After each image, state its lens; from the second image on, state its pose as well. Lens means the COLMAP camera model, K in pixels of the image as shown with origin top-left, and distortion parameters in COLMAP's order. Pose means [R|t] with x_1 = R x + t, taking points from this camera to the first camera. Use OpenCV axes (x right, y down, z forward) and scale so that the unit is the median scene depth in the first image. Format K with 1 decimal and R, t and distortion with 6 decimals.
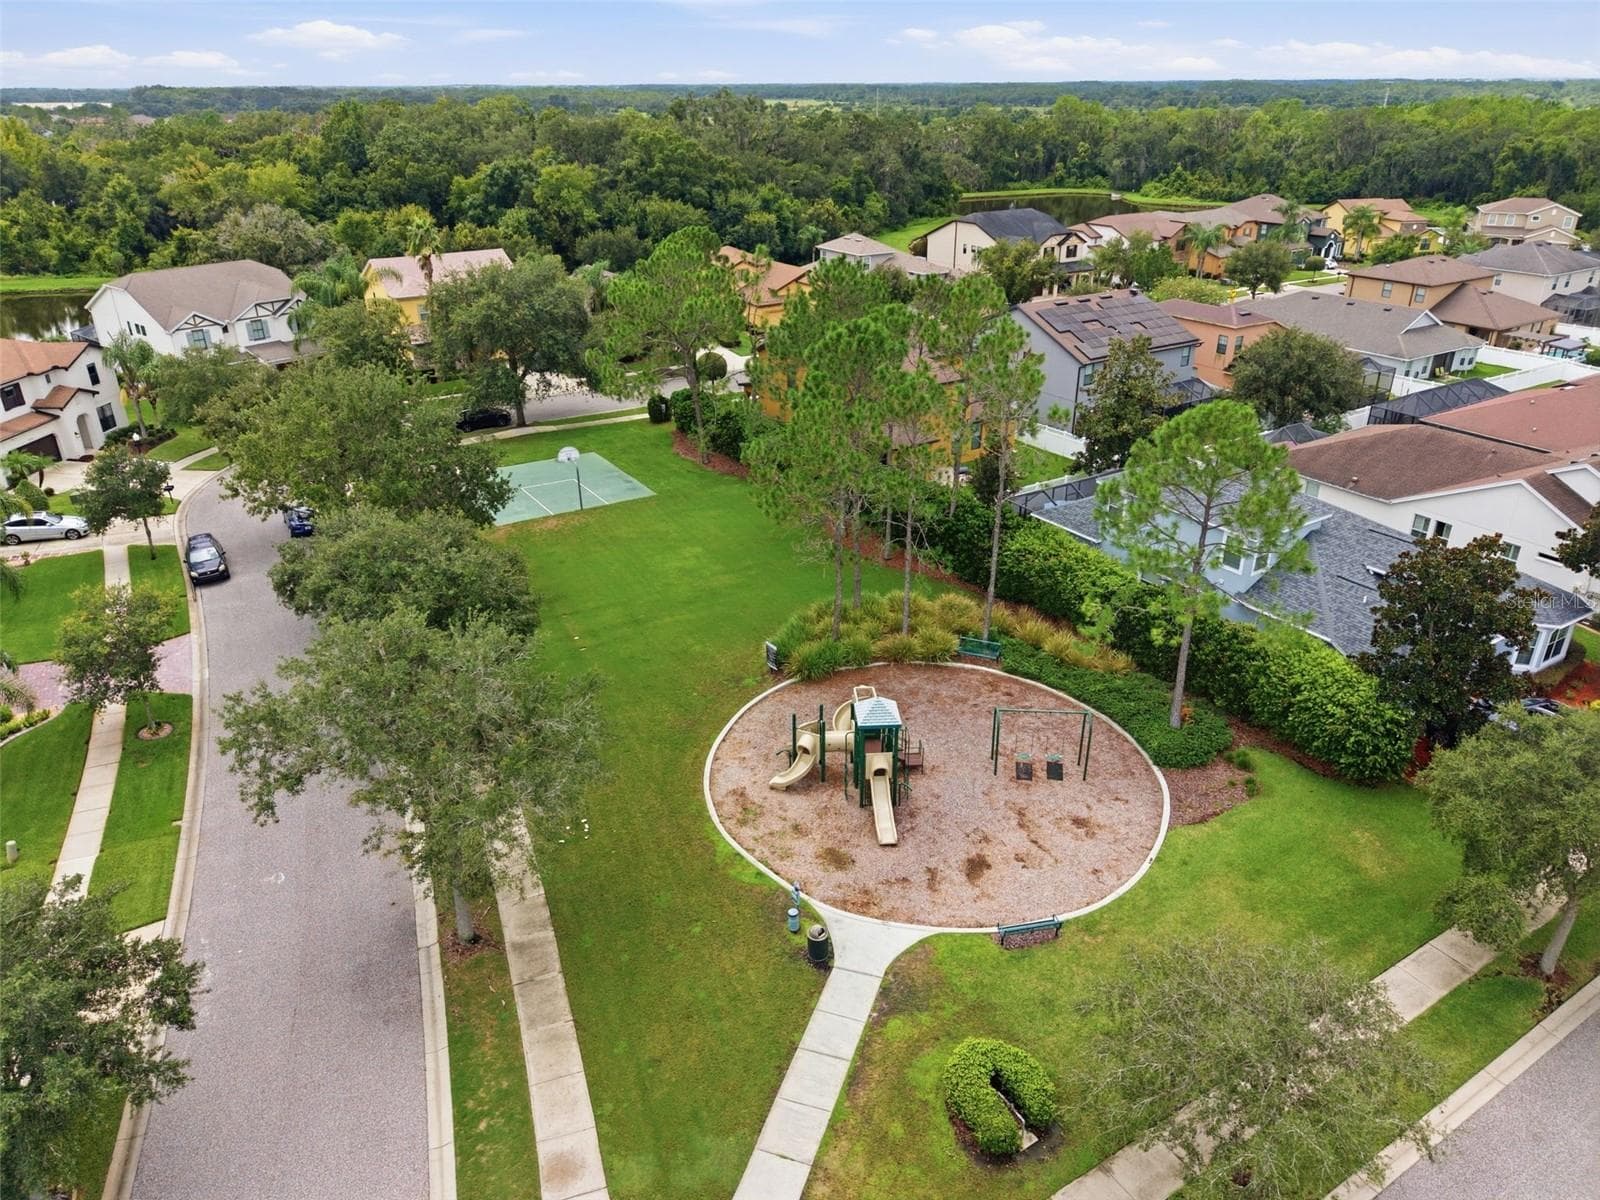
lens RADIAL K [[1069.4, 0, 800.0], [0, 1069.4, 600.0], [0, 0, 1]] dist [0.069905, -0.077508]
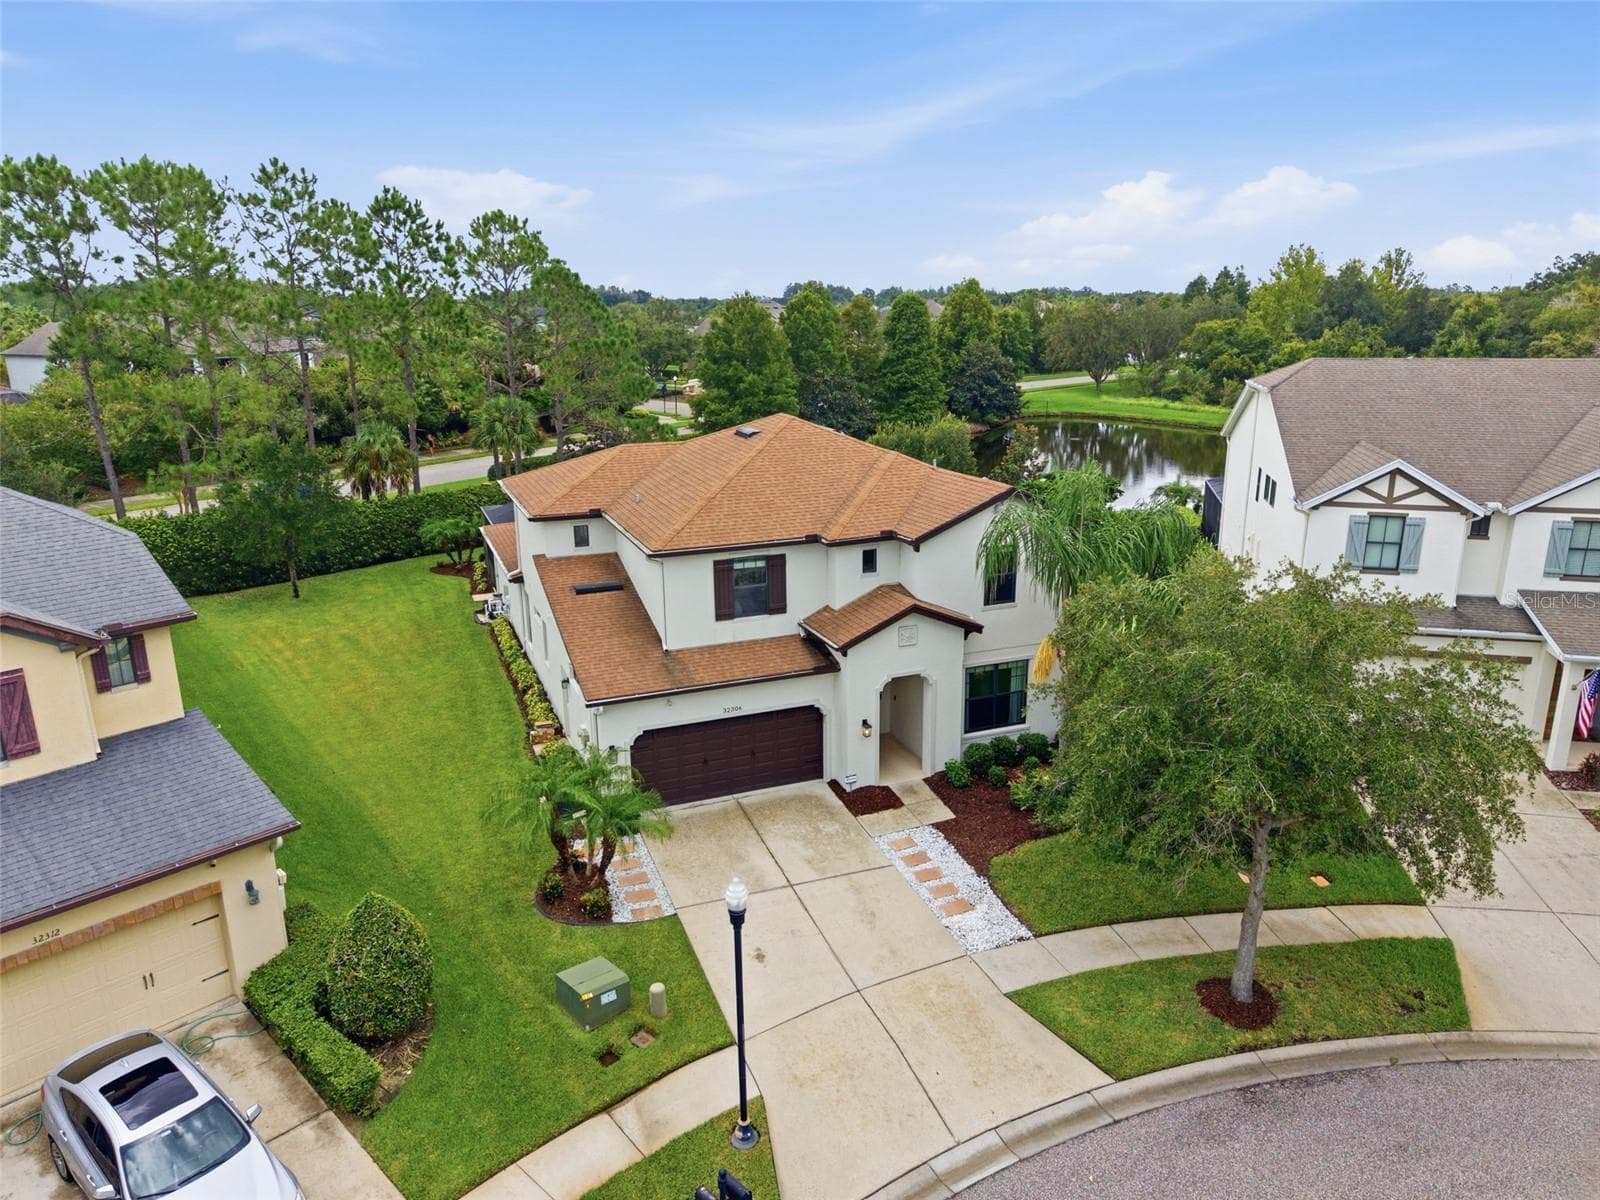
lens RADIAL K [[1072.1, 0, 797.7], [0, 1072.1, 598.0], [0, 0, 1]] dist [0.015924, -0.000935]
pose [[0.437646, 0.237596, -0.867187, -0.344258], [-0.383478, 0.921664, 0.058991, -0.176103], [0.813271, 0.306730, 0.494476, 0.701471]]
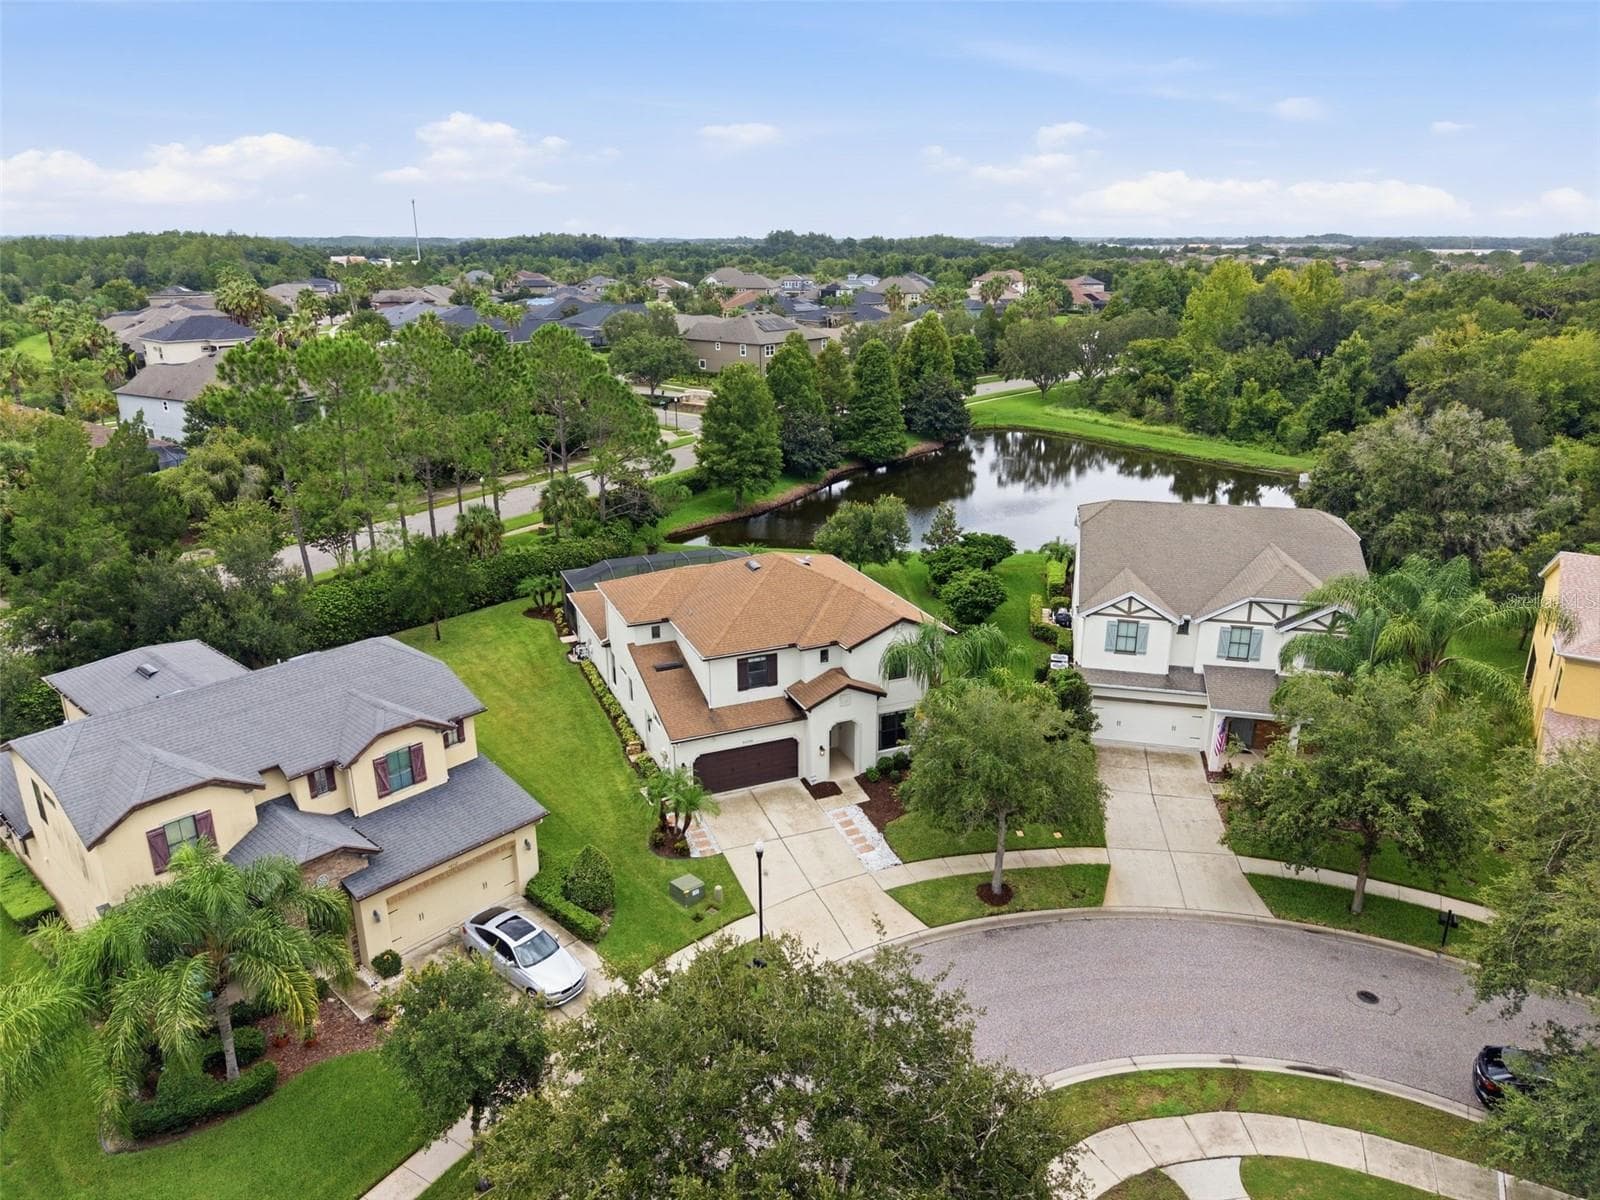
lens RADIAL K [[1069.4, 0, 800.0], [0, 1069.4, 600.0], [0, 0, 1]] dist [0.069905, -0.077508]
pose [[0.454232, 0.288089, -0.843017, -0.163247], [-0.386426, 0.916332, 0.104930, -0.252340], [0.802713, 0.278101, 0.527552, 0.564987]]
